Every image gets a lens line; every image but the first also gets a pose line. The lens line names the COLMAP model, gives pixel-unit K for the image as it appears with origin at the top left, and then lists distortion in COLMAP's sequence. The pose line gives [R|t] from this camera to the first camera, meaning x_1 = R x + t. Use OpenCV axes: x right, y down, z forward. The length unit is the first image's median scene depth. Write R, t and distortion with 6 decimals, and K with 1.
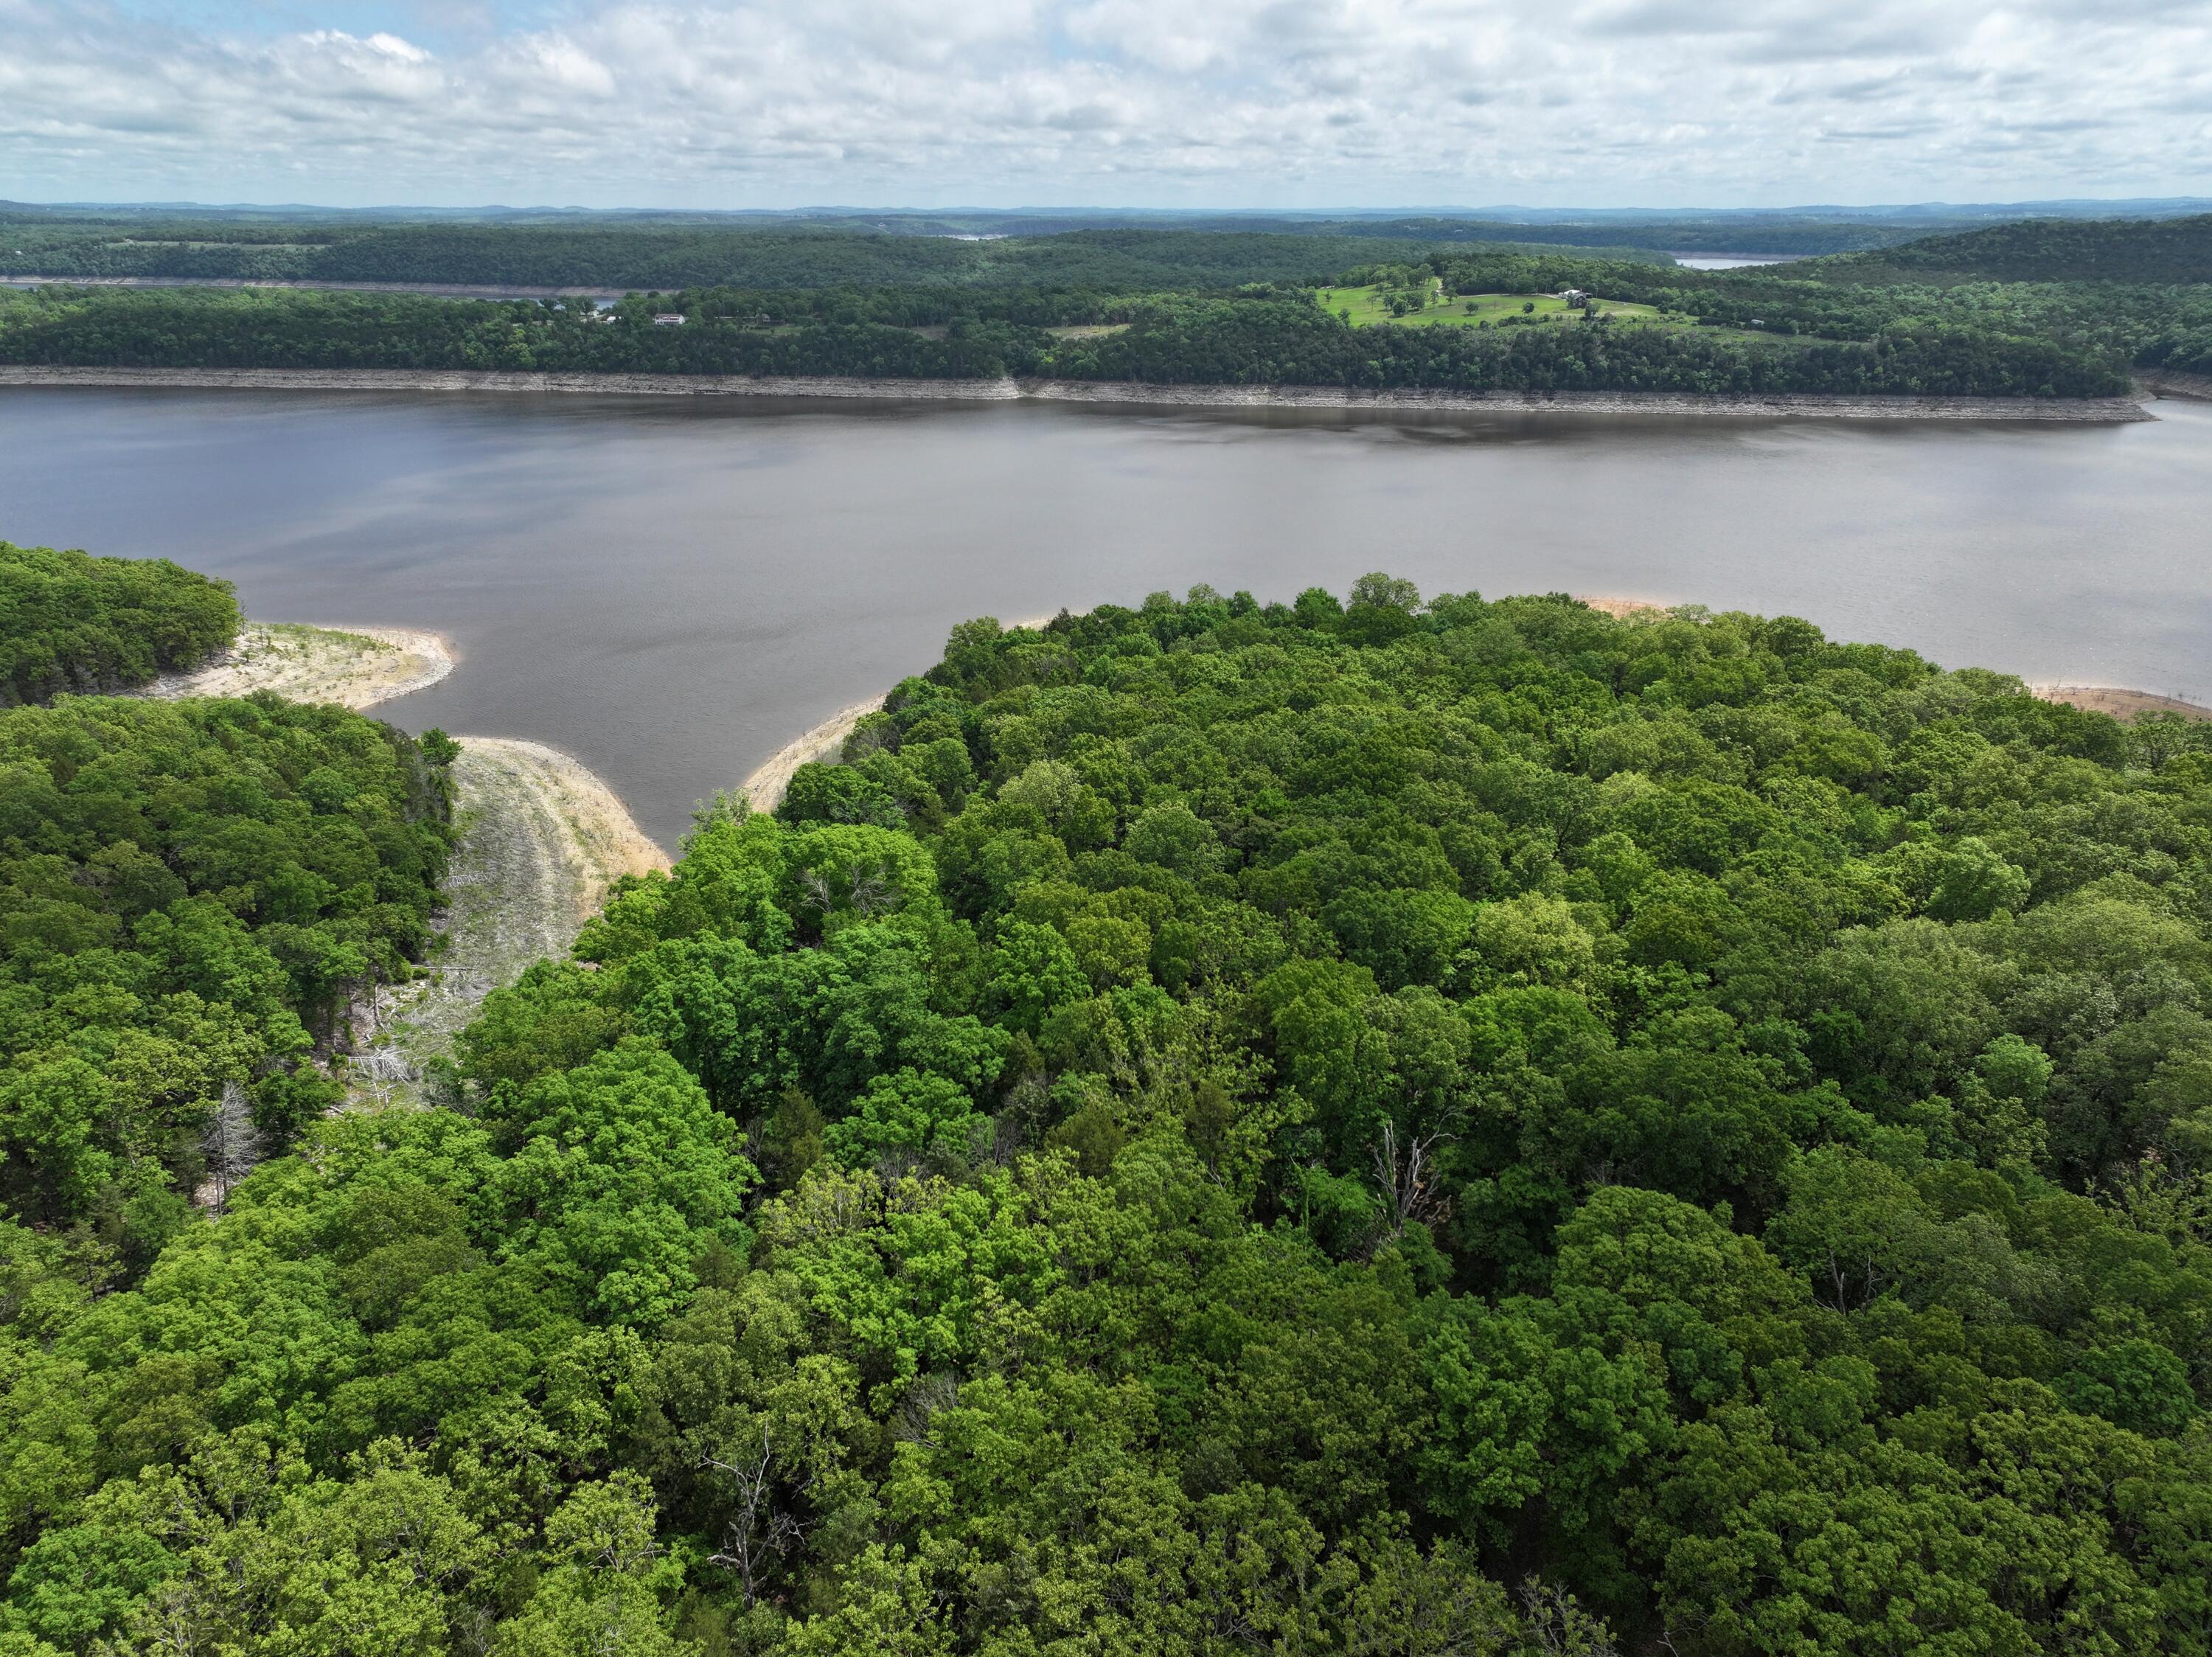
lens RADIAL K [[1548.1, 0, 1114.8], [0, 1548.1, 824.7], [0, 0, 1]] dist [-0.001102, 0.016111]
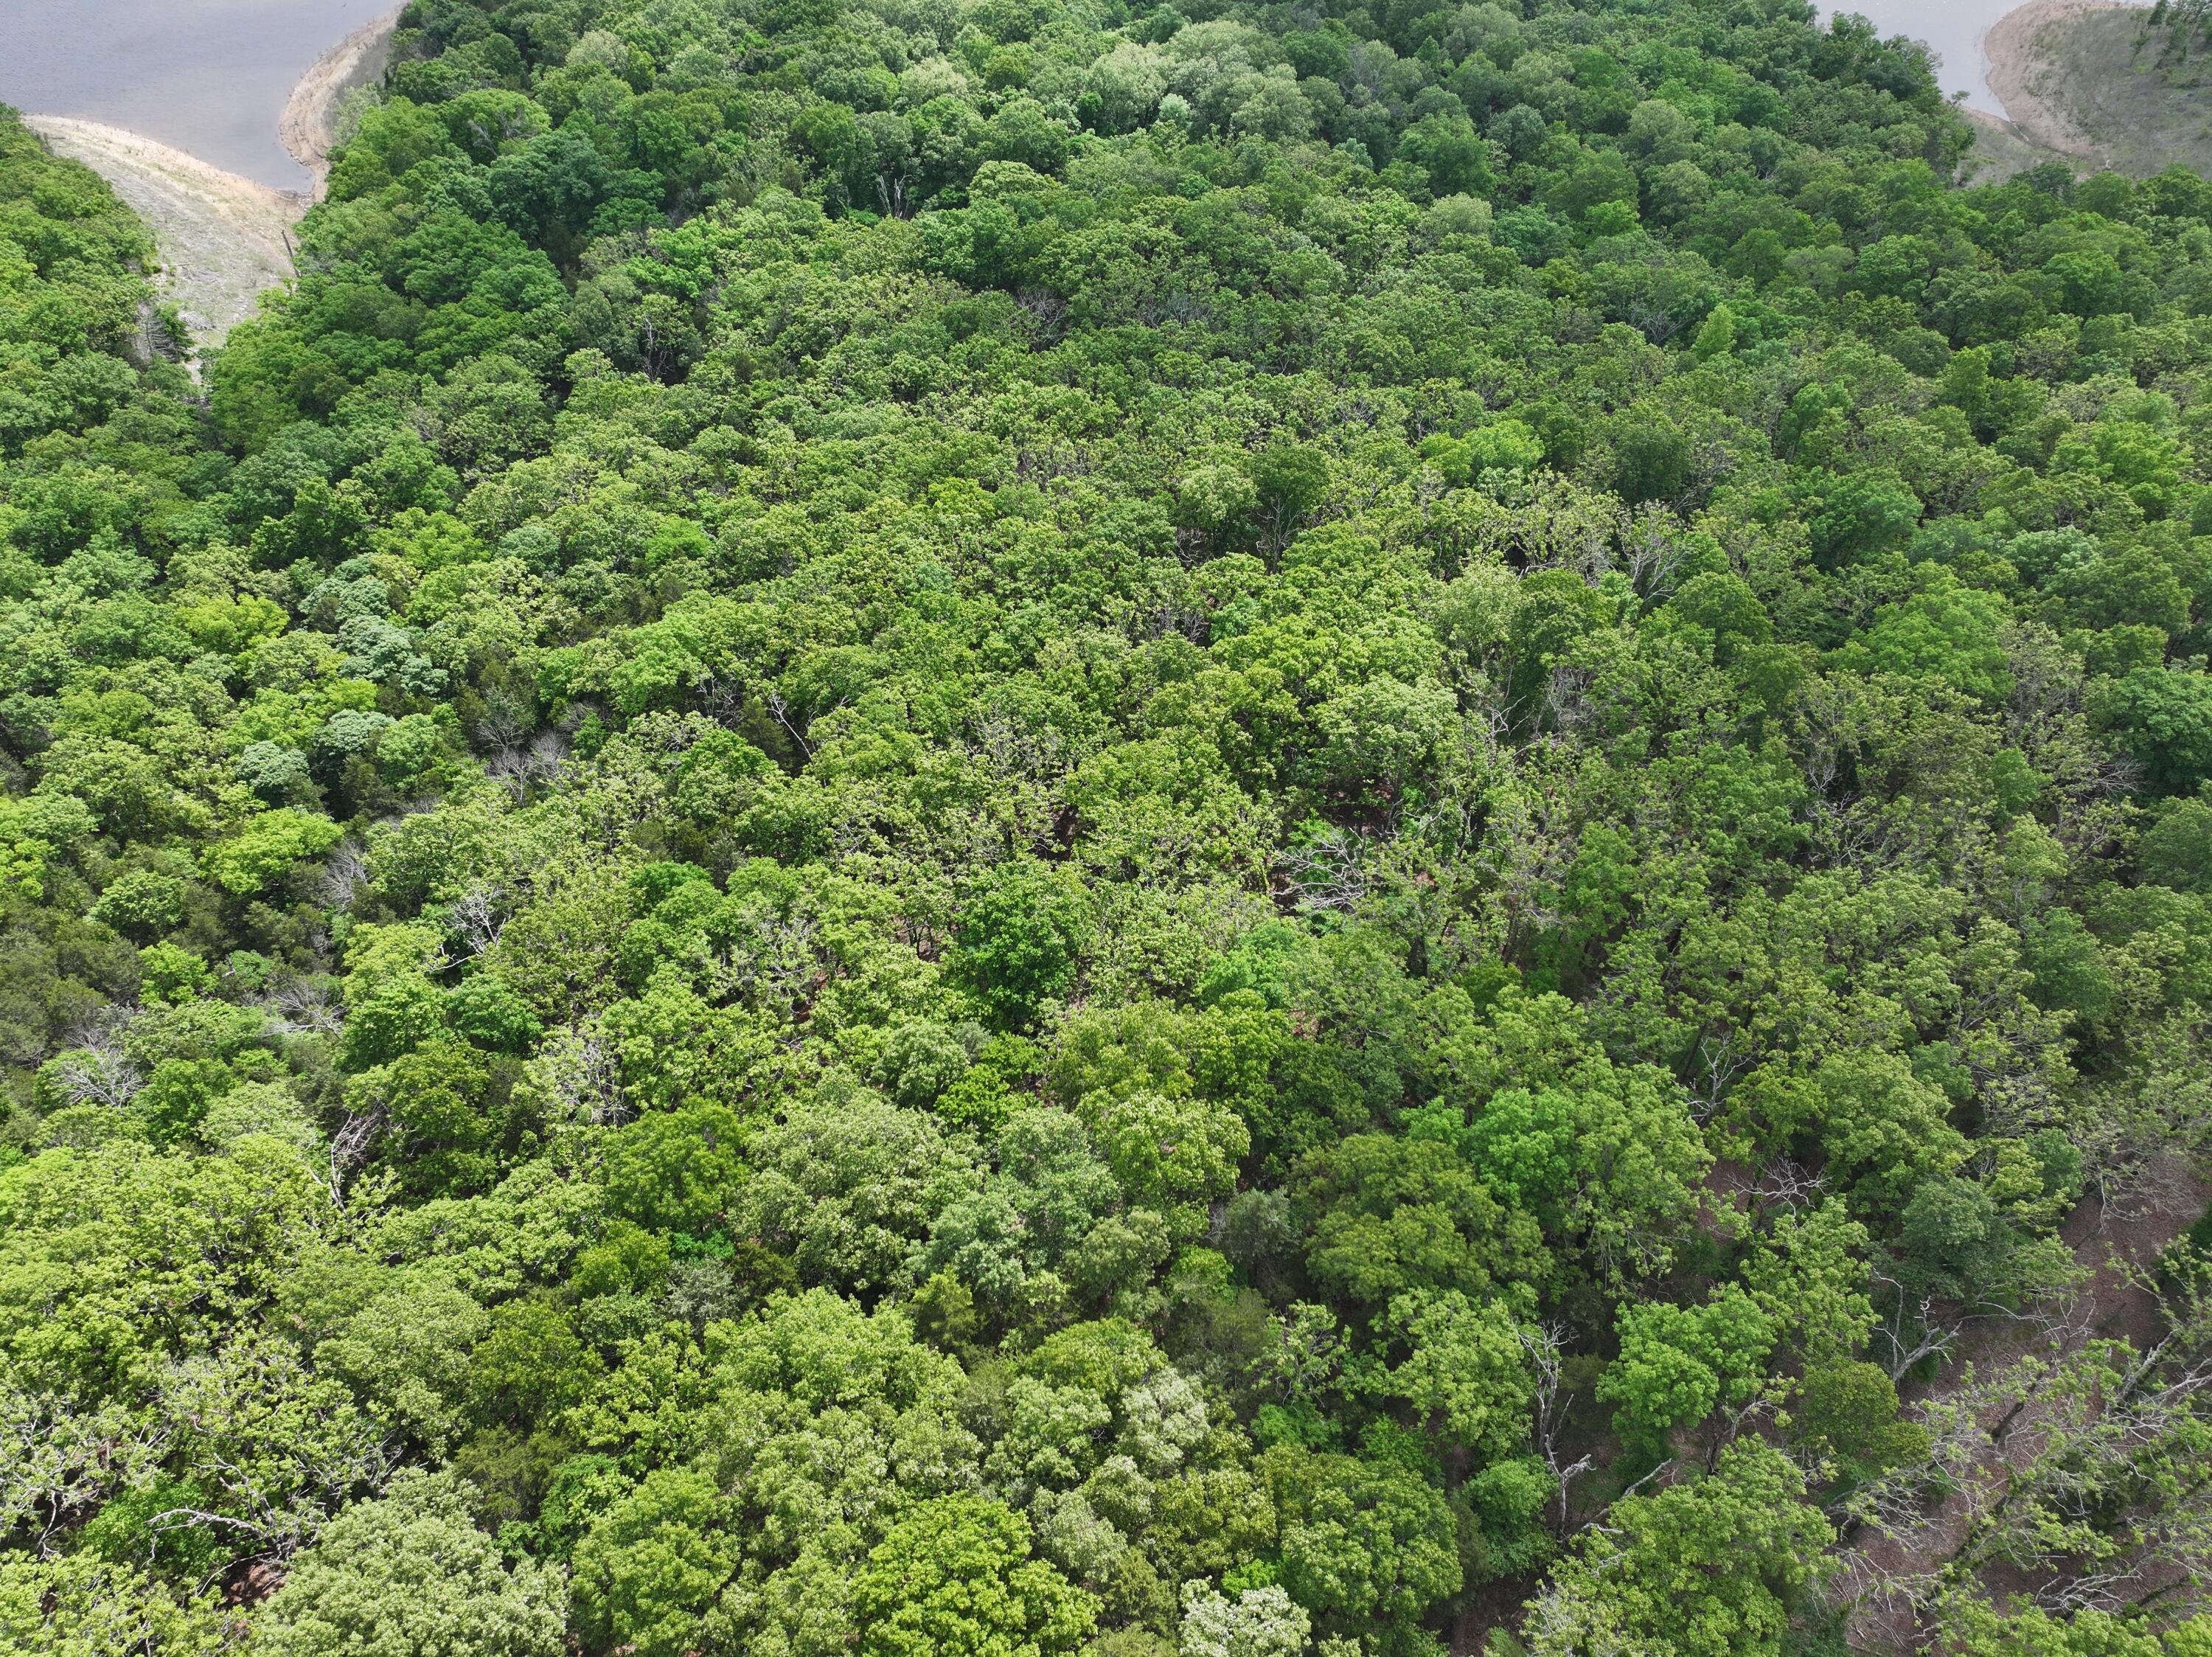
lens RADIAL K [[1548.1, 0, 1104.6], [0, 1548.1, 818.7], [0, 0, 1]] dist [-0.001102, 0.016111]
pose [[0.921352, -0.267934, 0.281642, -0.182645], [0.144518, 0.908679, 0.391684, 0.112424], [-0.360868, -0.320177, 0.875934, -0.595145]]
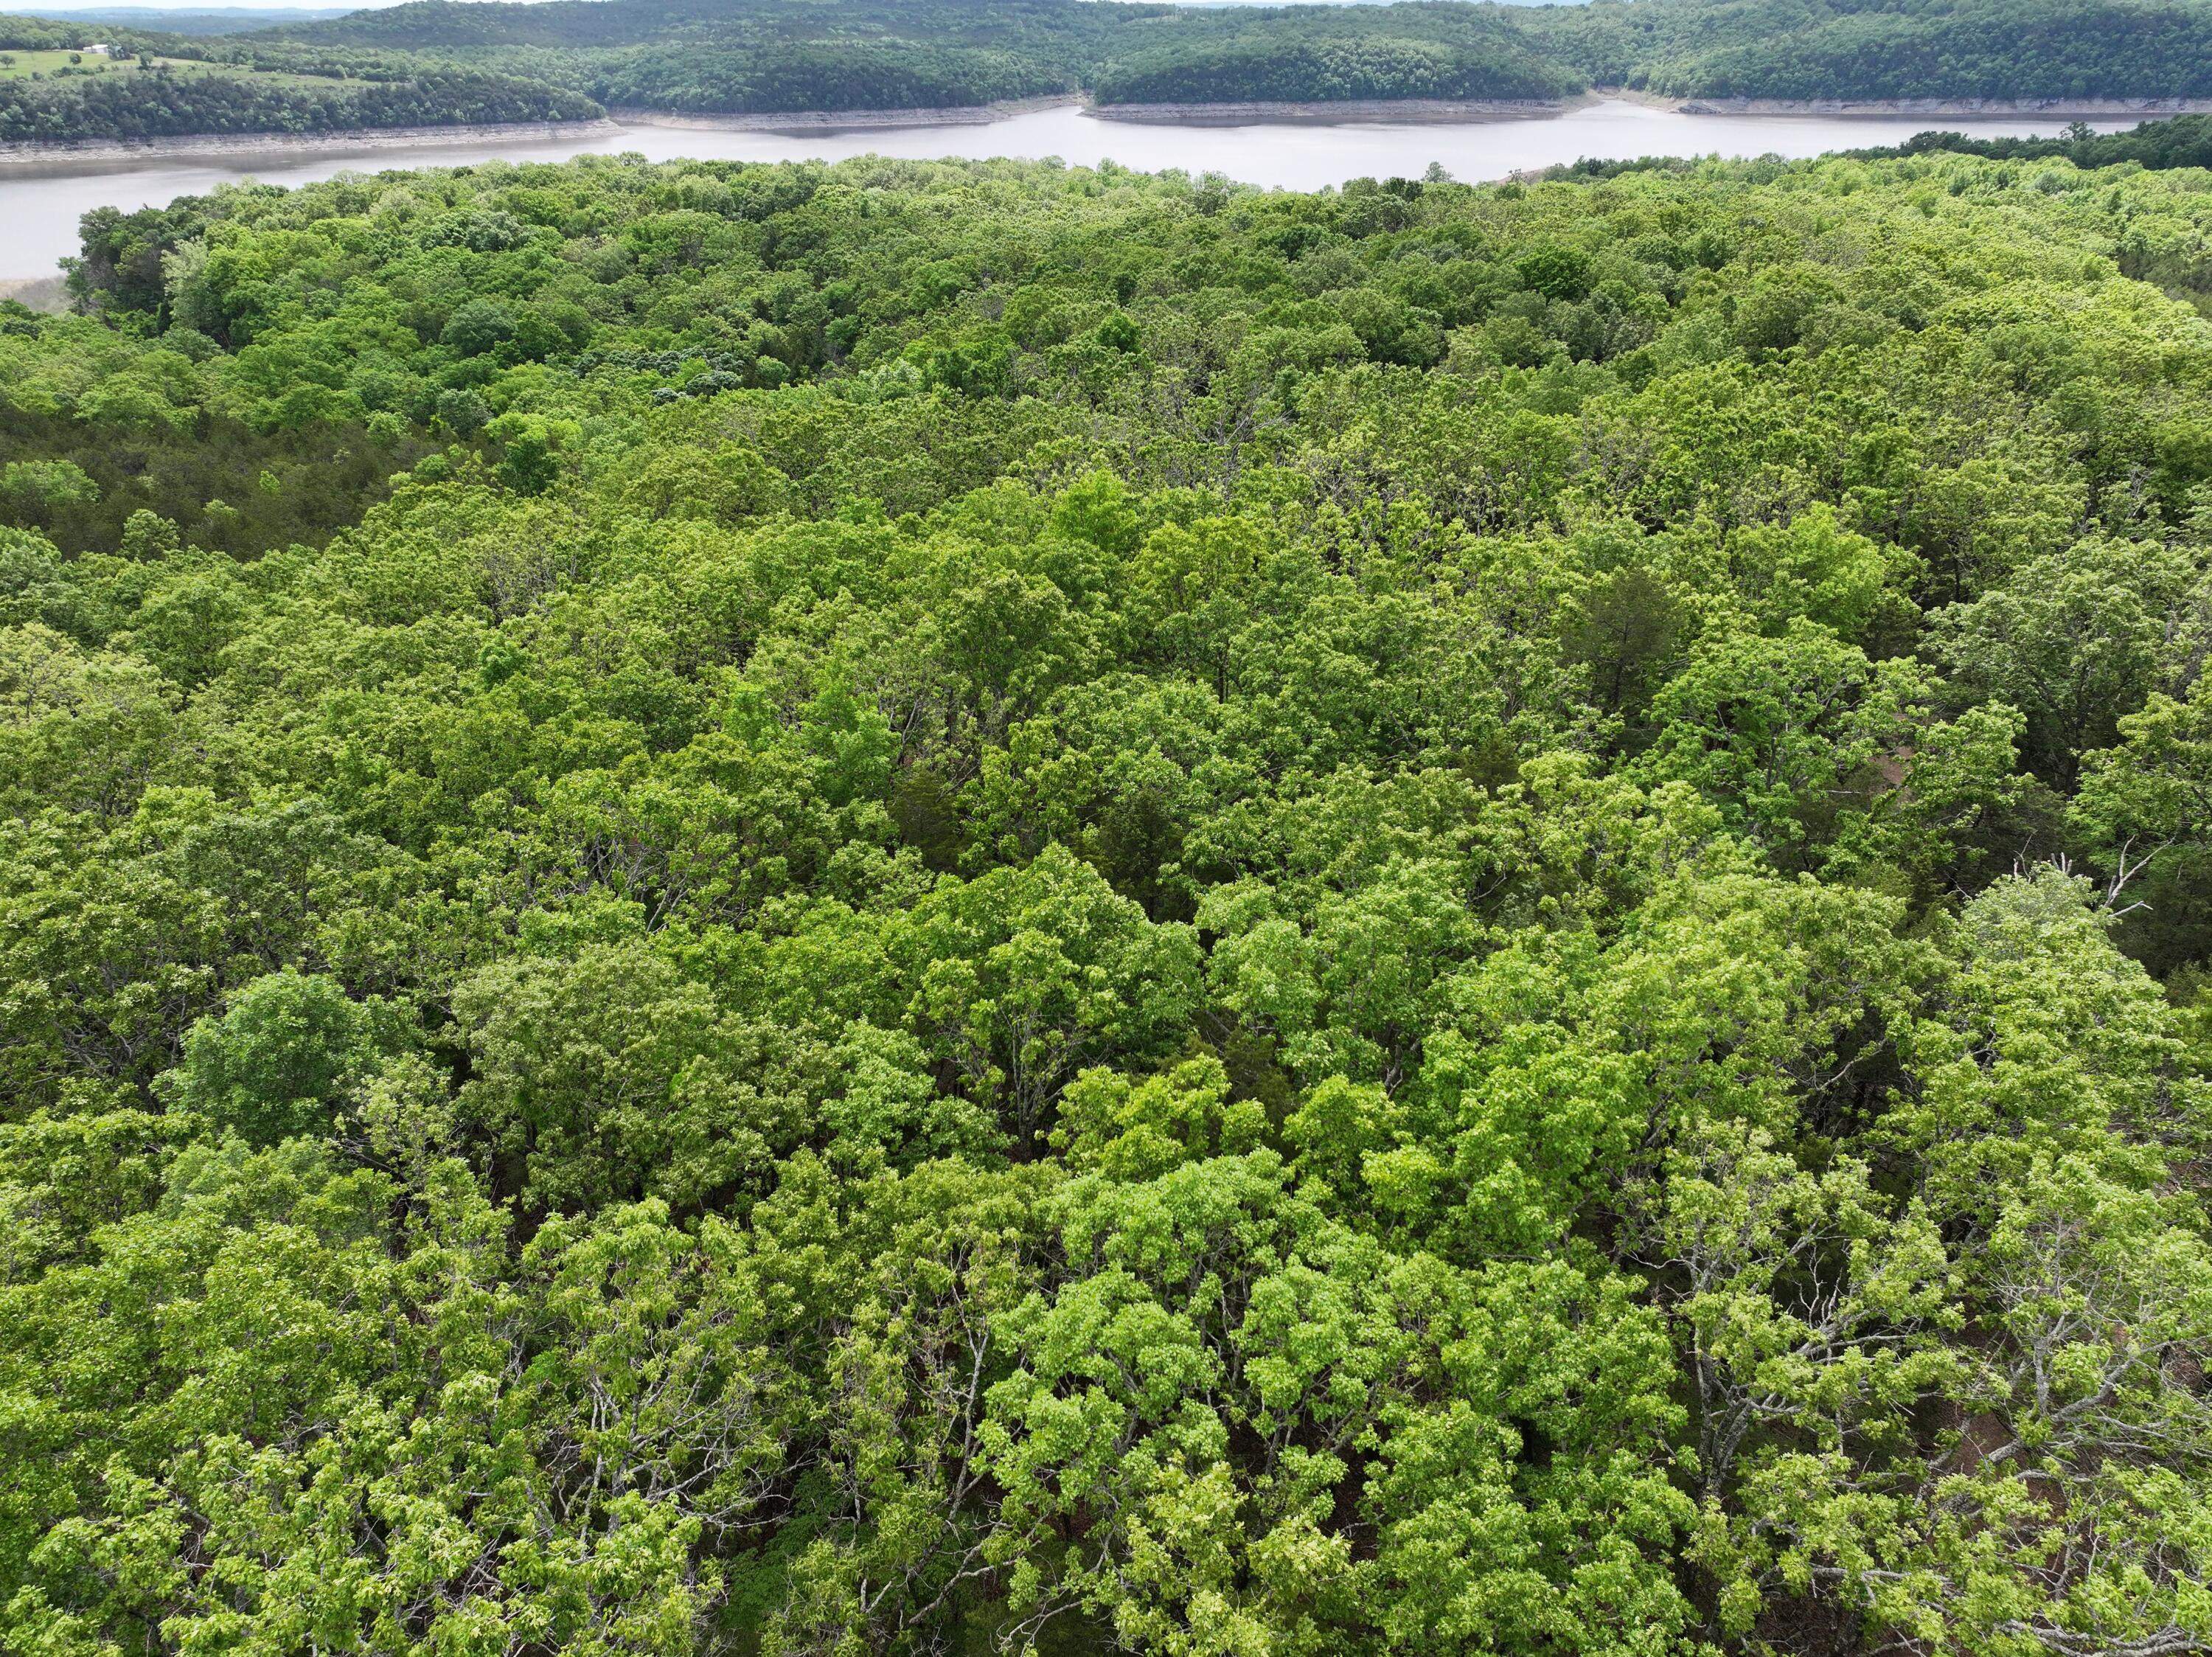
lens RADIAL K [[1548.1, 0, 1103.7], [0, 1548.1, 827.7], [0, 0, 1]] dist [-0.001102, 0.016111]
pose [[0.610184, -0.365707, 0.702804, -0.927779], [0.291753, 0.928471, 0.229831, 0.409185], [-0.736584, 0.064806, 0.673234, -0.670095]]
